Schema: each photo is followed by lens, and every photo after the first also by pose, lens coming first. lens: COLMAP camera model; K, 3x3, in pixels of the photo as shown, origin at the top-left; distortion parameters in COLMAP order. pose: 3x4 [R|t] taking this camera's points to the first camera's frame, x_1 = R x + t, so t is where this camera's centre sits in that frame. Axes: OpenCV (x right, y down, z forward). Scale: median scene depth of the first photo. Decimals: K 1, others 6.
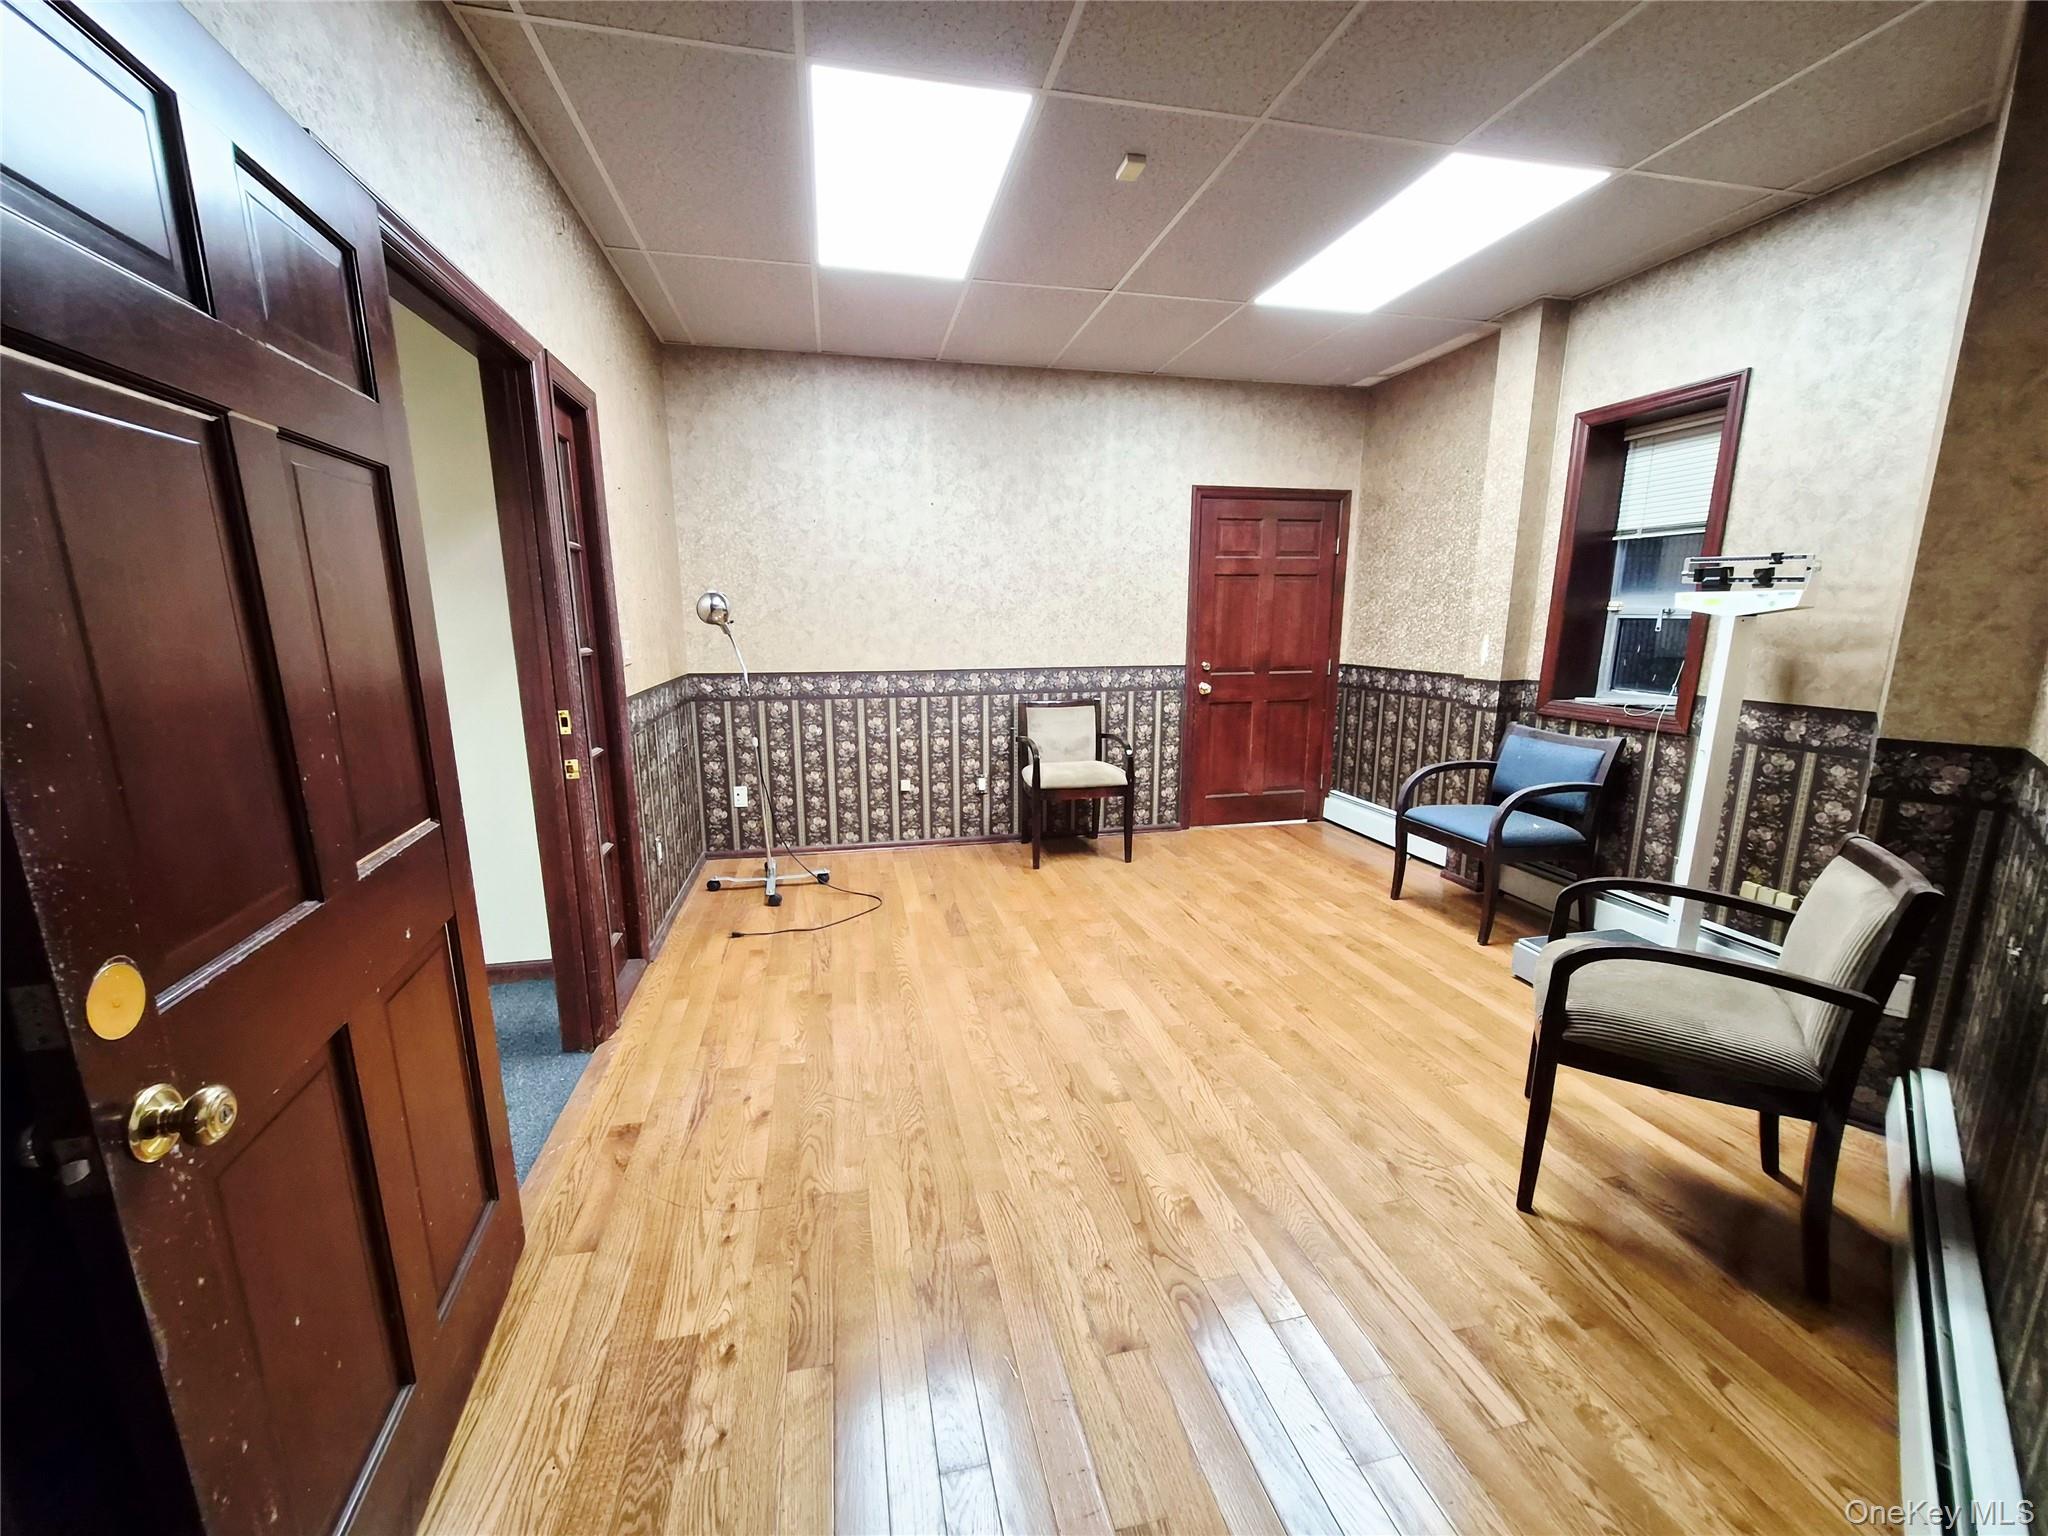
lens RADIAL K [[804.2, 0, 1017.0], [0, 804.2, 772.8], [0, 0, 1]] dist [0.000294, 0.000322]
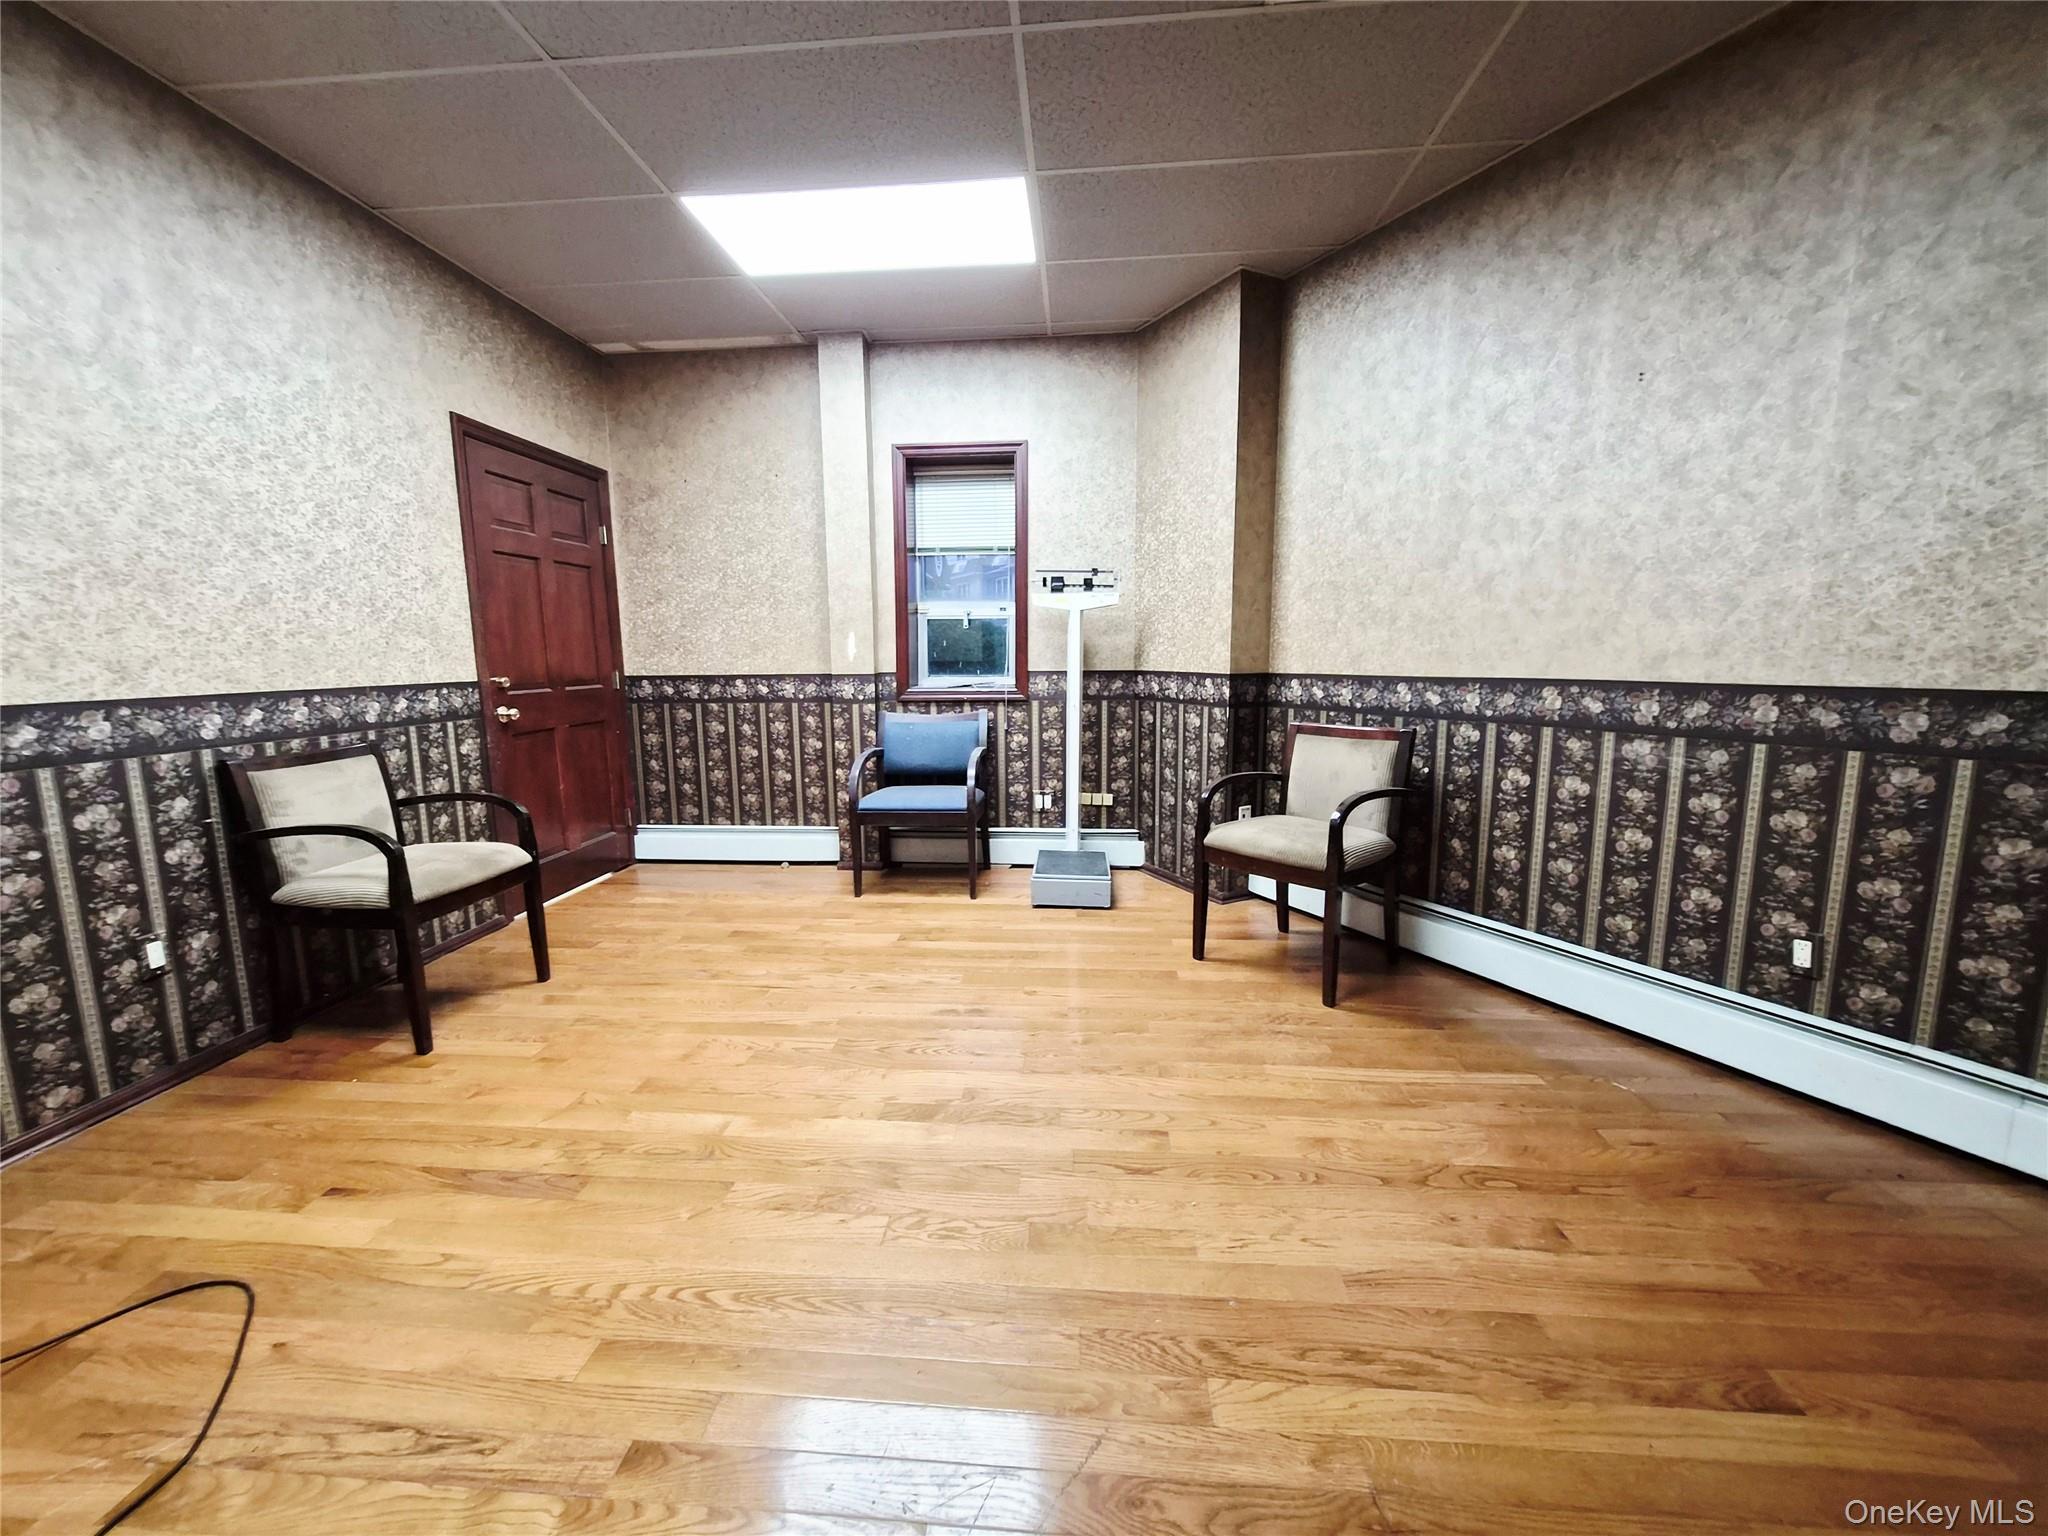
lens RADIAL K [[804.2, 0, 1019.8], [0, 804.2, 772.5], [0, 0, 1]] dist [0.000294, 0.000322]
pose [[0.298568, -0.141293, 0.943871, -0.312762], [0.194034, 0.977312, 0.084921, -0.030099], [-0.934456, 0.157789, 0.319210, 0.390971]]
